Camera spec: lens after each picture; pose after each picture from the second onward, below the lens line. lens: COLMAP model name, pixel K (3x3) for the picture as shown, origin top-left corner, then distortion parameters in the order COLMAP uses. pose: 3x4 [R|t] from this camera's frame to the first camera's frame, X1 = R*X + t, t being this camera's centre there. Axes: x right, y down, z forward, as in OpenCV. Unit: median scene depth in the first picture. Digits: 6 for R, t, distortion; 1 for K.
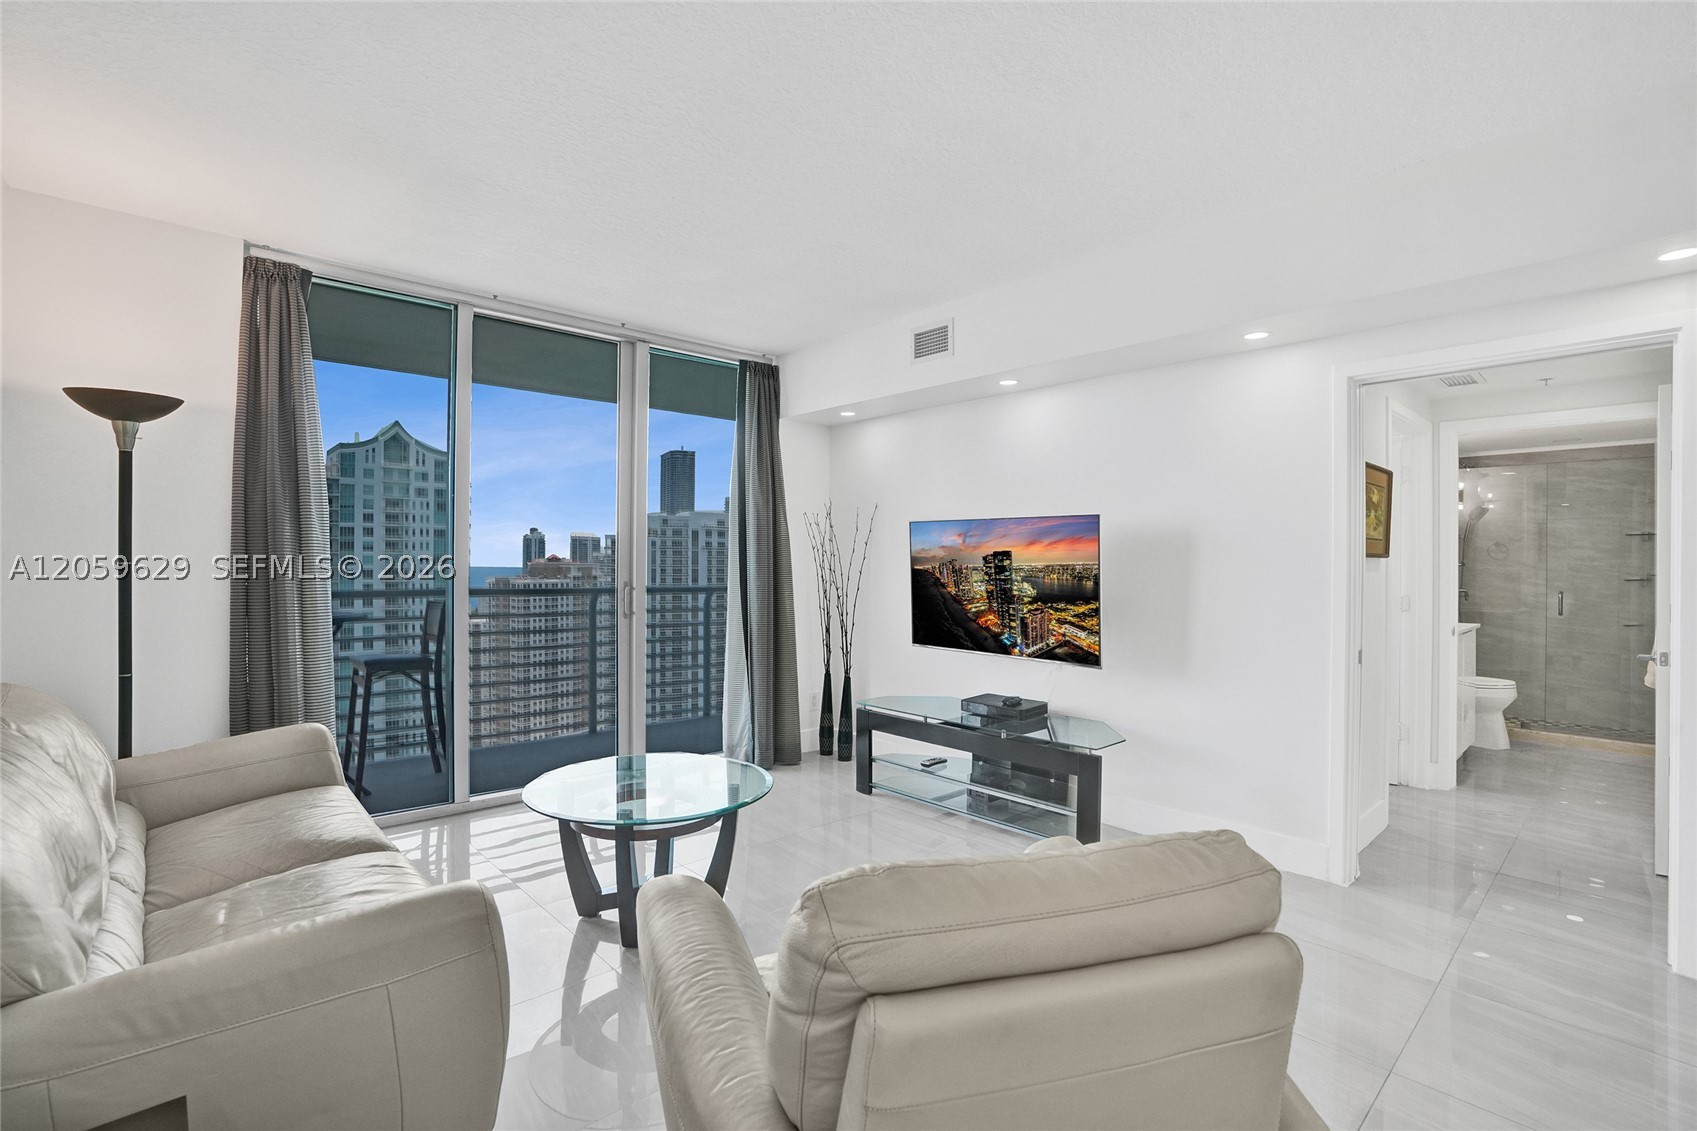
lens RADIAL K [[789.5, 0, 848.6], [0, 789.5, 559.8], [0, 0, 1]] dist [-0.062142, 0.021467]
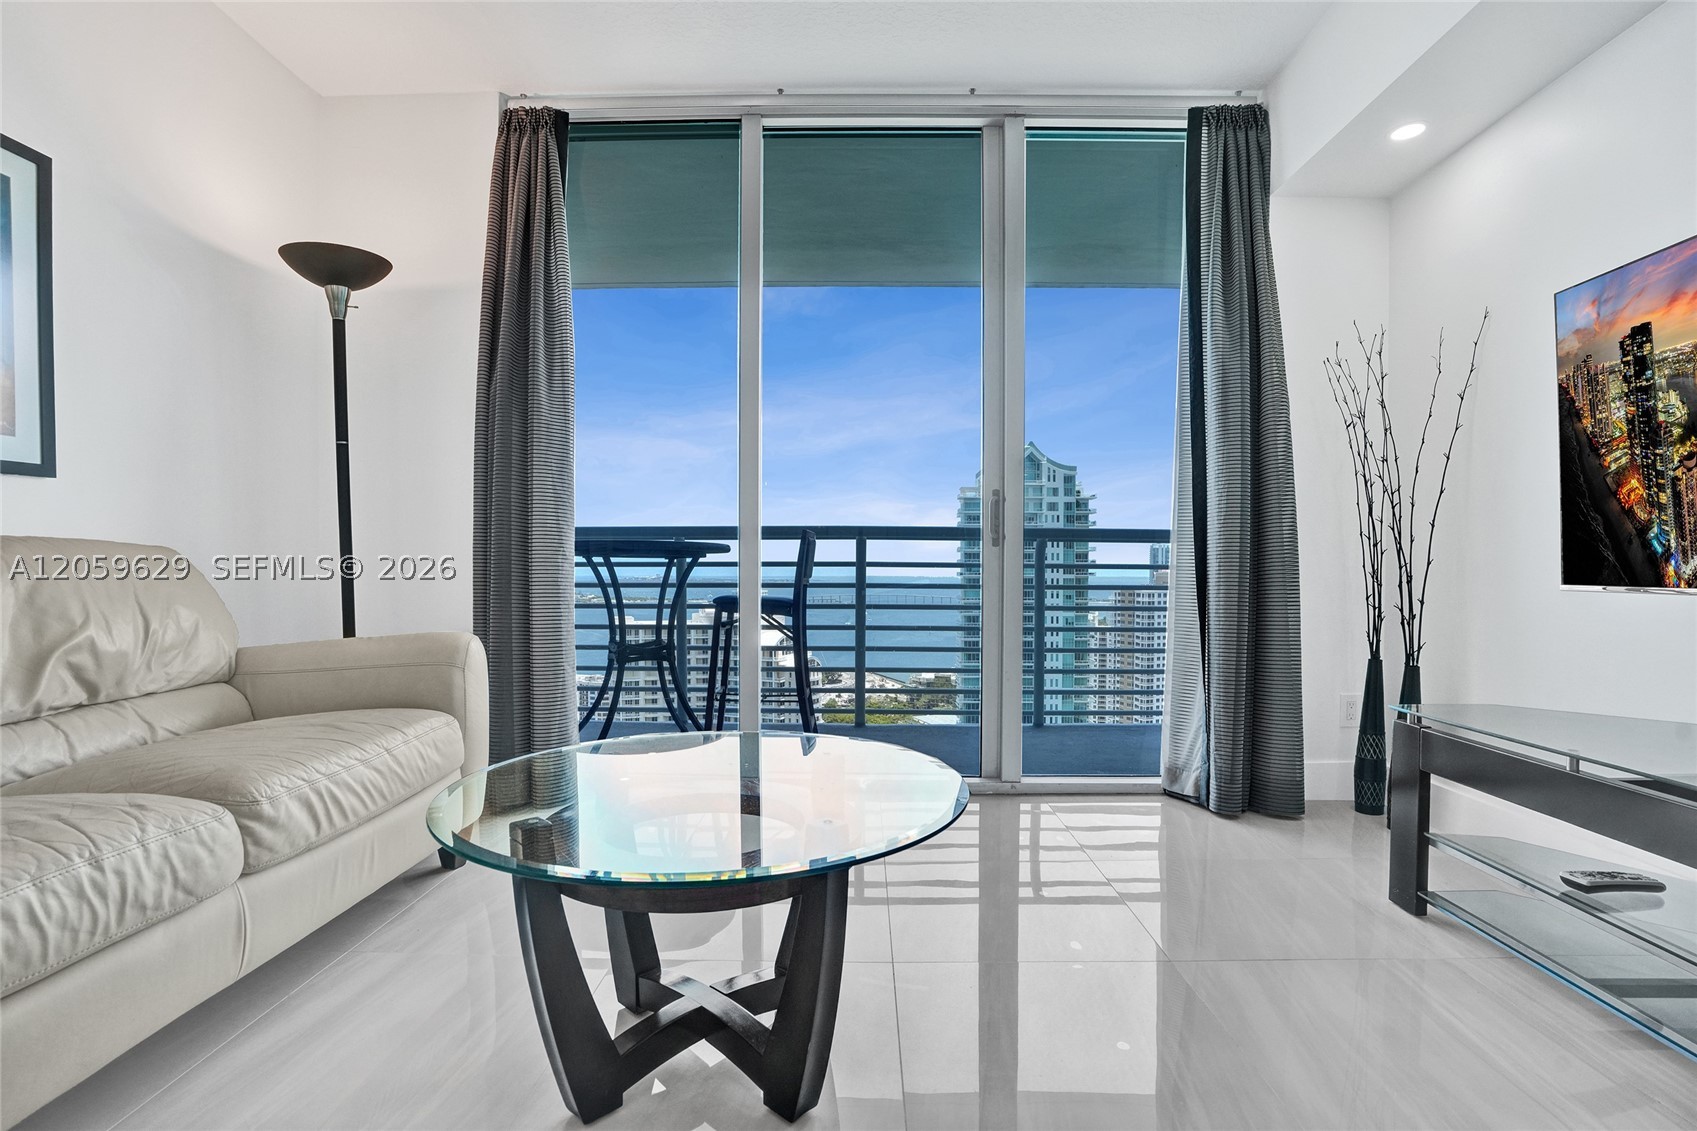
lens RADIAL K [[789.5, 0, 850.1], [0, 789.5, 590.3], [0, 0, 1]] dist [-0.062142, 0.021467]
pose [[0.722921, 0.013965, -0.690789, 0.095757], [0.003180, 0.999718, 0.023538, 0.108616], [0.690923, -0.019213, 0.722673, 0.495449]]
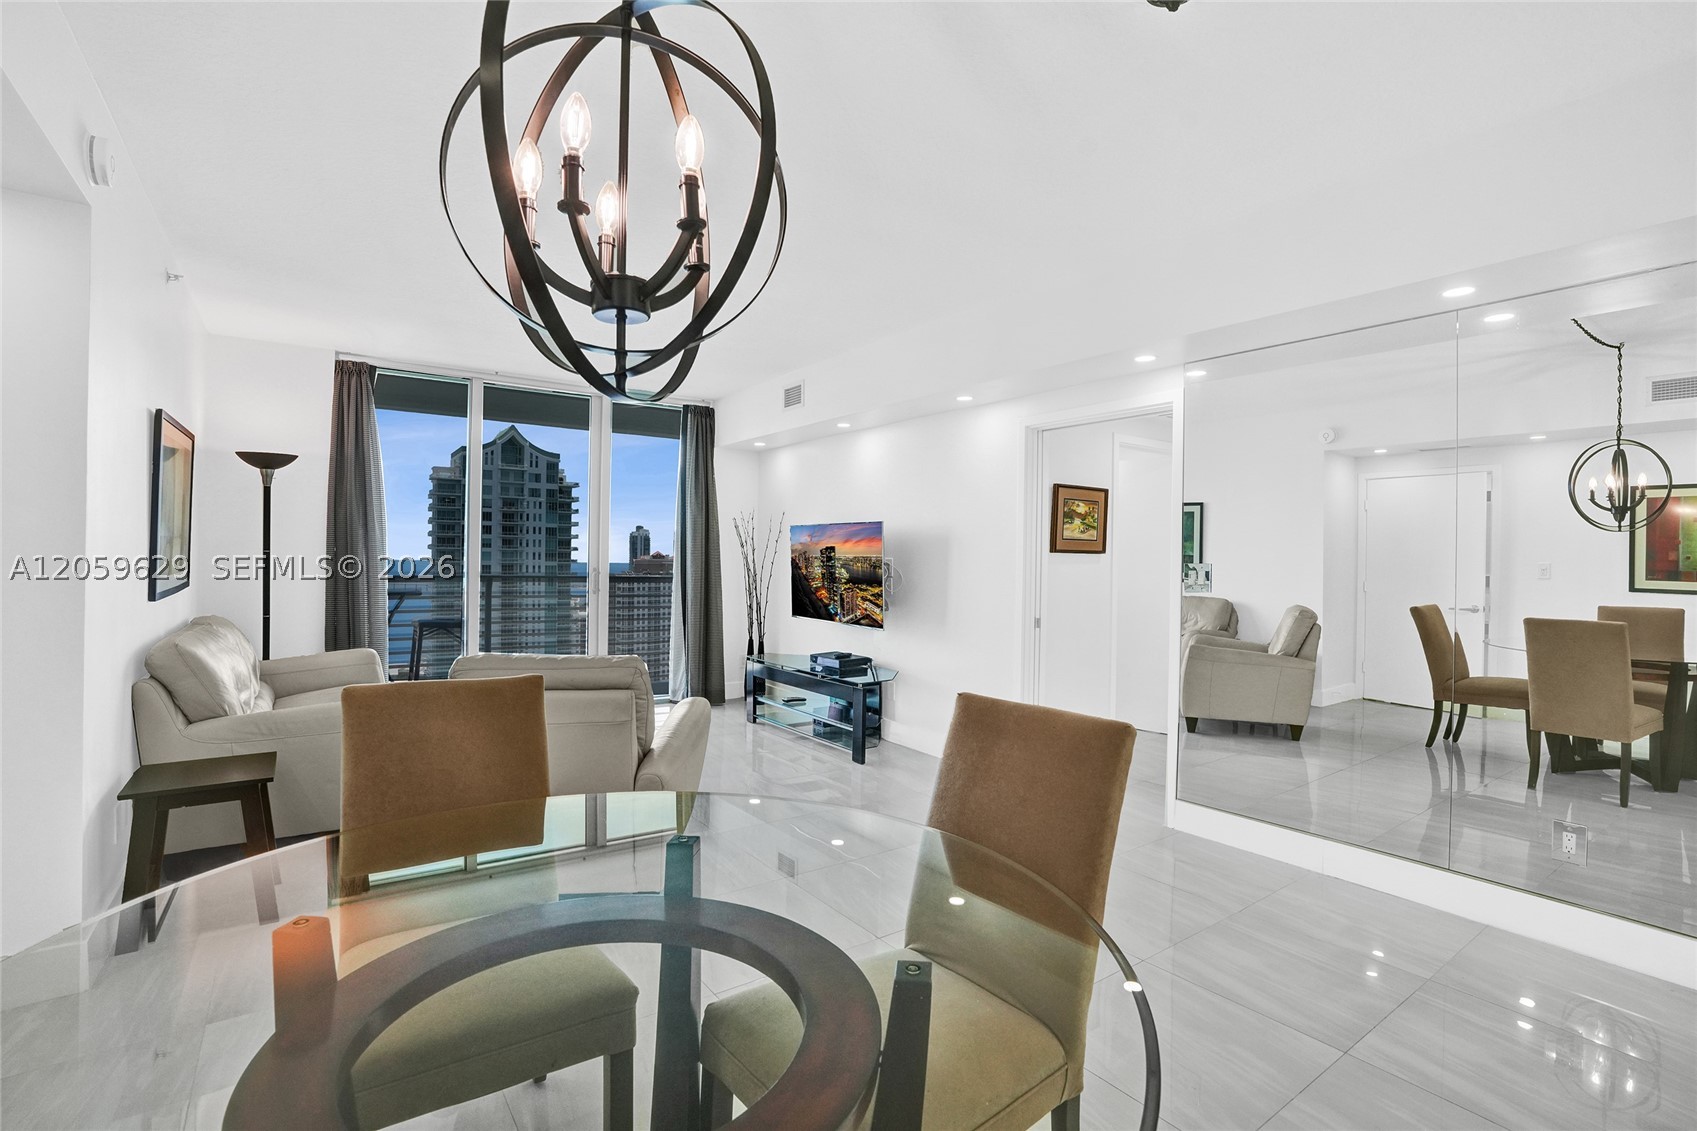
lens RADIAL K [[789.5, 0, 842.0], [0, 789.5, 562.9], [0, 0, 1]] dist [-0.062142, 0.021467]
pose [[0.991279, 0.007691, -0.131552, 0.381008], [-0.006968, 0.999958, 0.005956, 0.008089], [0.131592, -0.004987, 0.991291, -0.370611]]
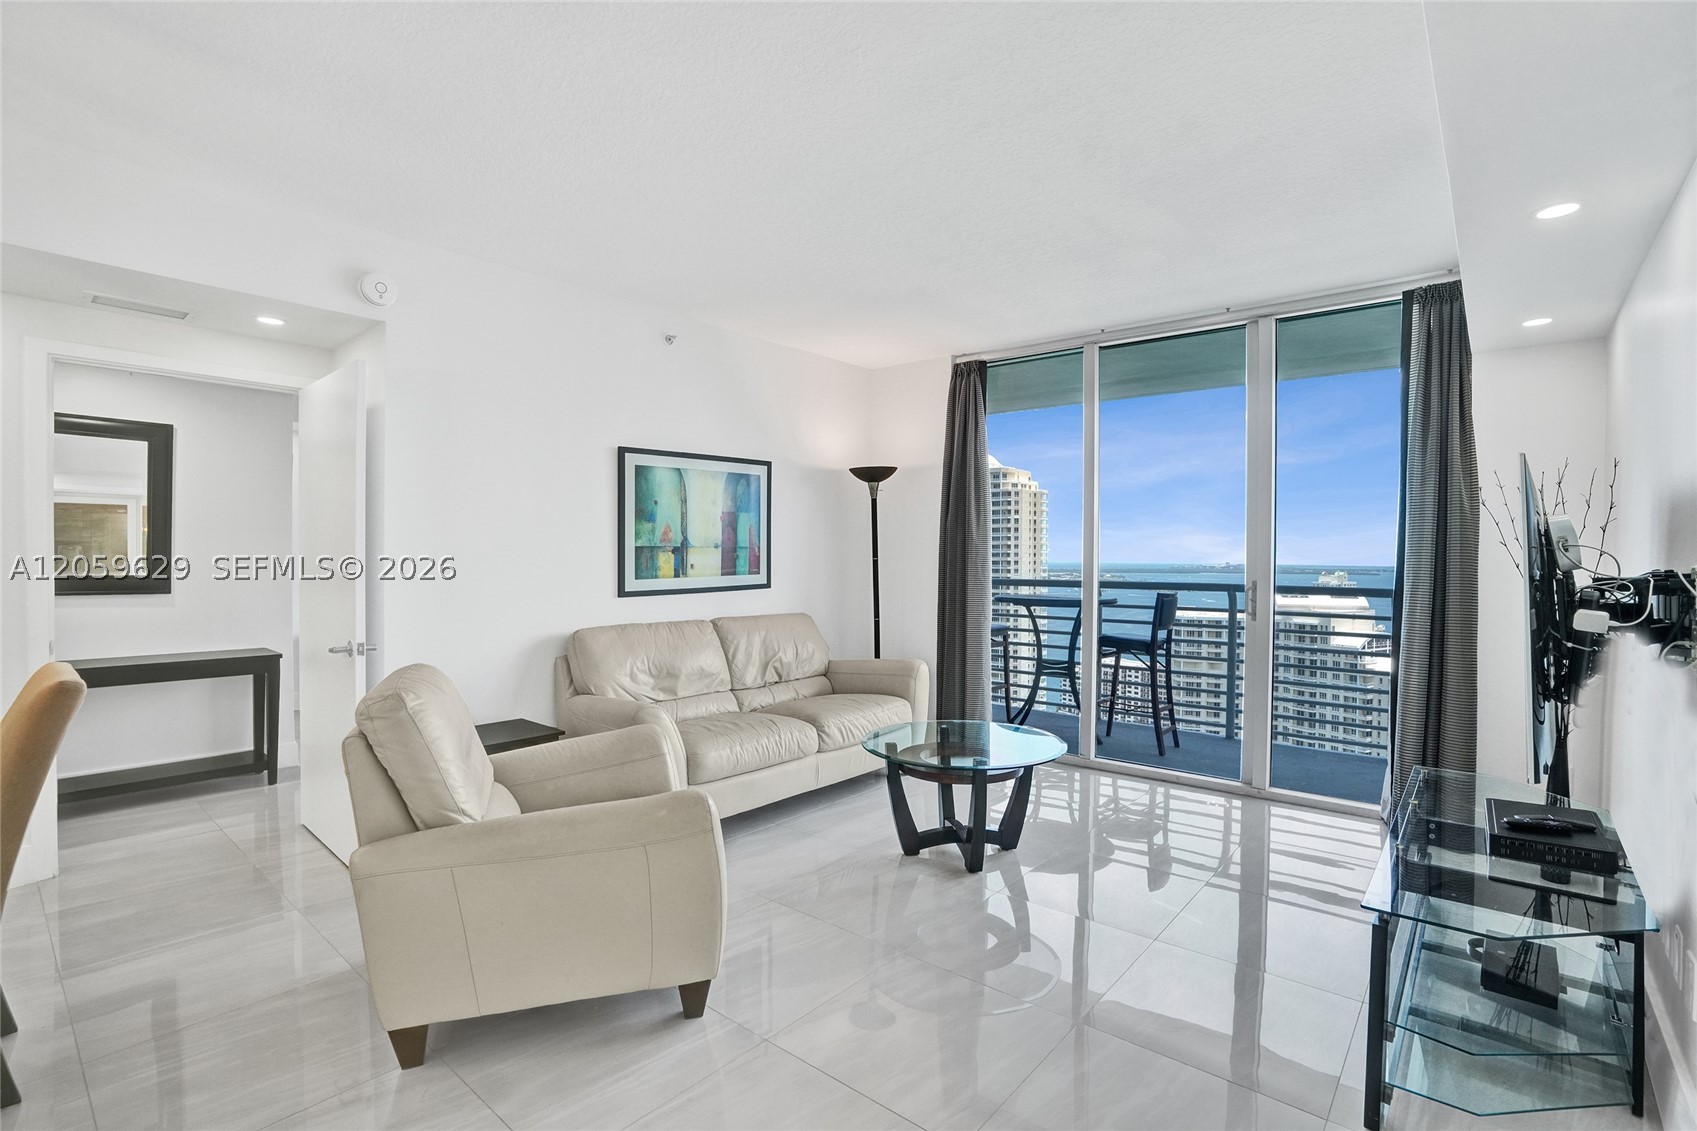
lens RADIAL K [[789.5, 0, 873.5], [0, 789.5, 565.0], [0, 0, 1]] dist [-0.062142, 0.021467]
pose [[0.142618, 0.009492, -0.989732, 0.636040], [-0.002748, 0.999954, 0.009194, 0.001921], [0.989774, 0.001408, 0.142637, 0.478476]]
